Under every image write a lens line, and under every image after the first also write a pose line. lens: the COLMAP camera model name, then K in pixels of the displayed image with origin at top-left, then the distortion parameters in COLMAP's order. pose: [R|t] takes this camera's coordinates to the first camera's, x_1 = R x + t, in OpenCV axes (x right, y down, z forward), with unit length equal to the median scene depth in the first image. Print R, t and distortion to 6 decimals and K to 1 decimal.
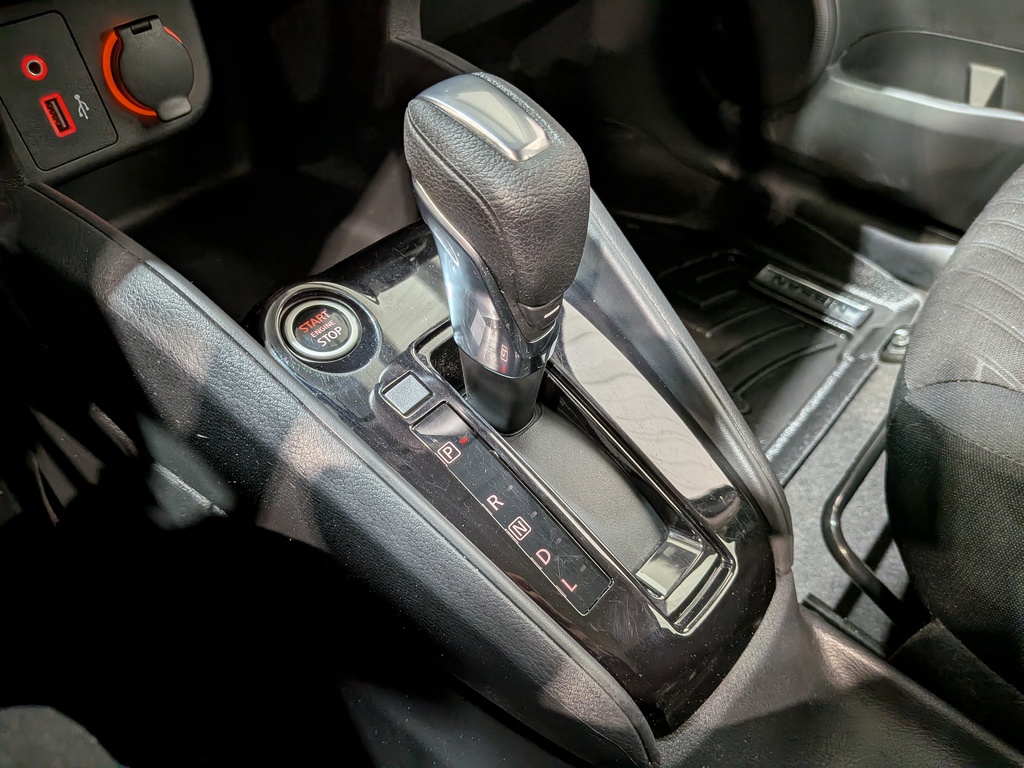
lens RADIAL K [[759.5, 0, 512.0], [0, 759.5, 384.0], [0, 0, 1]] dist [-0.010095, -0.011142]
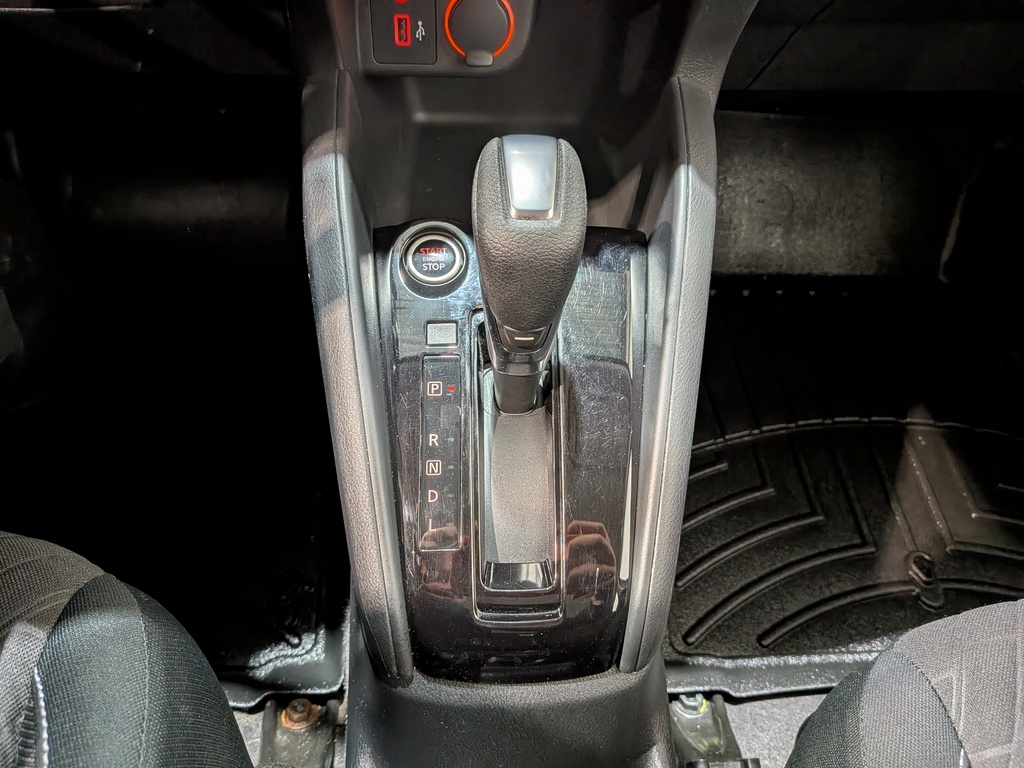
lens RADIAL K [[759.5, 0, 512.0], [0, 759.5, 384.0], [0, 0, 1]] dist [-0.010095, -0.011142]
pose [[0.692578, 0.579402, -0.429684, 0.523911], [-0.545035, 0.810526, 0.214439, -0.248306], [0.472517, 0.085677, 0.877147, -0.064505]]
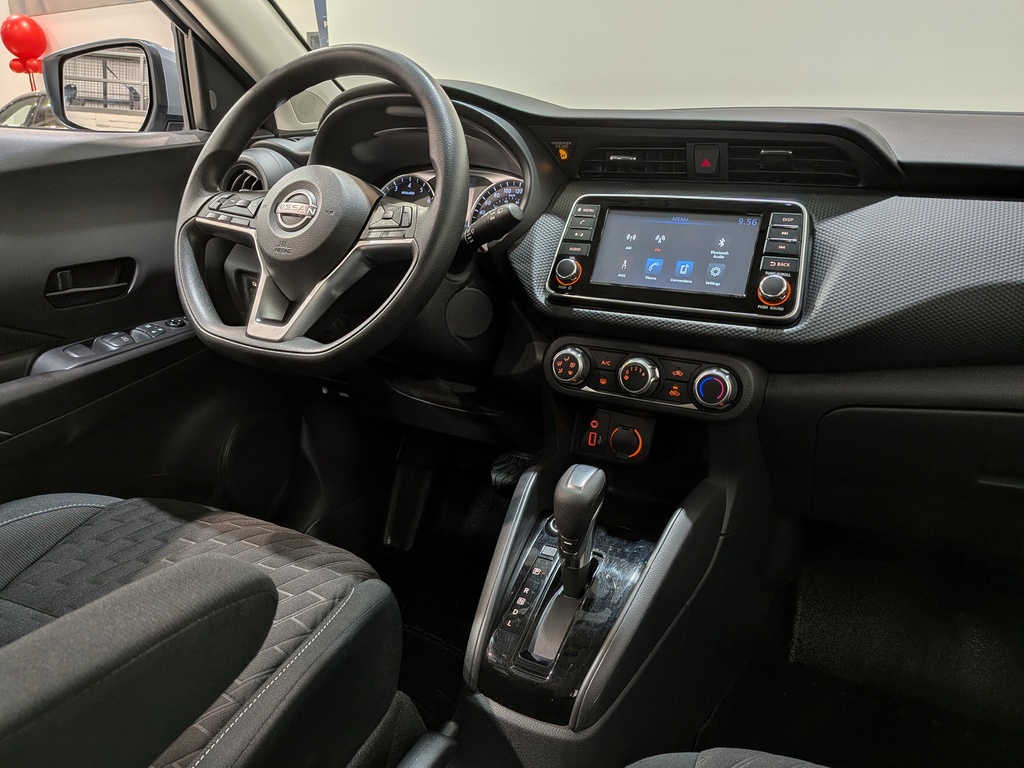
lens RADIAL K [[735.1, 0, 493.7], [0, 735.1, 396.1], [0, 0, 1]] dist [0.080590, -0.145073]
pose [[0.223315, 0.311635, -0.923588, 2.078669], [-0.699151, 0.711439, 0.071004, -0.429570], [0.679204, 0.629871, 0.376755, -0.517735]]
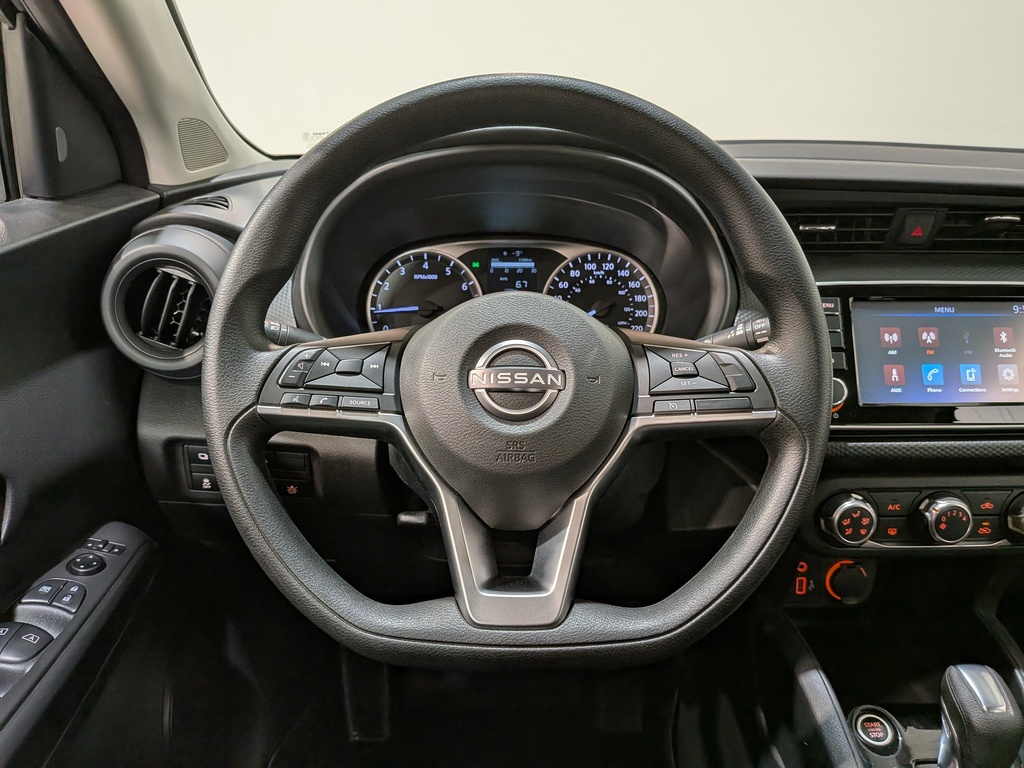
lens RADIAL K [[742.6, 0, 515.8], [0, 742.6, 407.3], [0, 0, 1]] dist [0.084220, -0.163602]
pose [[0.674532, 0.254750, -0.692900, 0.291512], [-0.522703, 0.827606, -0.204572, 0.132785], [0.521333, 0.500171, 0.691405, -1.420043]]
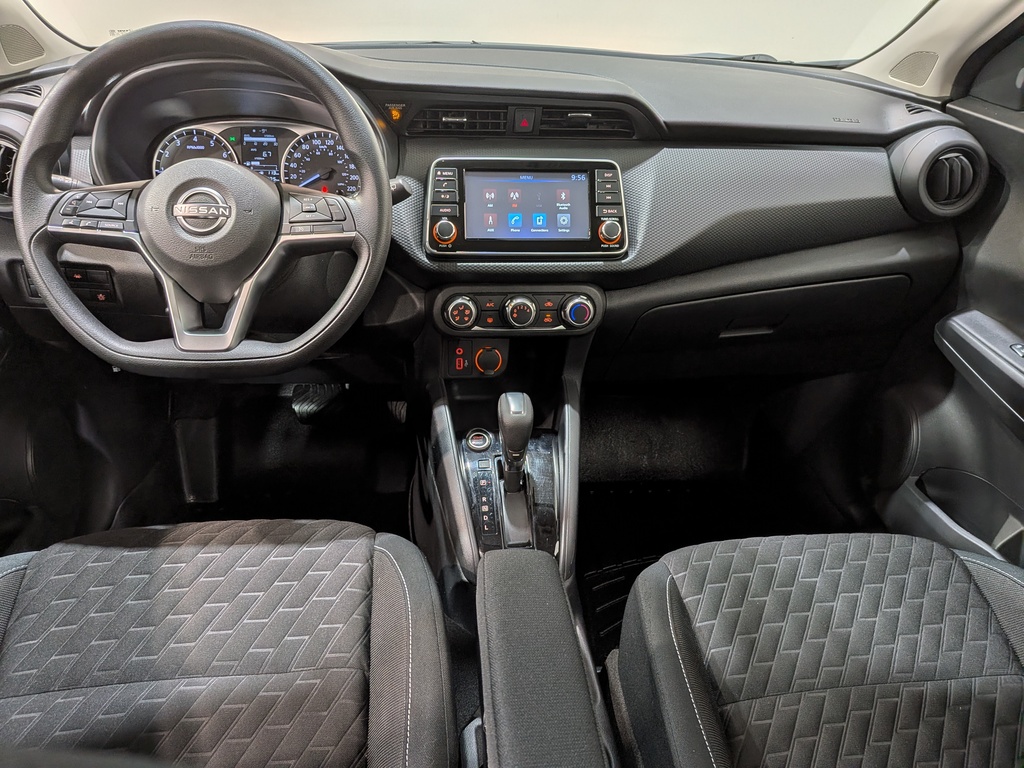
lens RADIAL K [[735.1, 0, 493.7], [0, 735.1, 396.1], [0, 0, 1]] dist [0.080590, -0.145073]
pose [[0.732994, 0.347877, -0.584552, 1.705010], [-0.504276, 0.854633, -0.123727, 0.136057], [0.456536, 0.385467, 0.801867, -1.767446]]
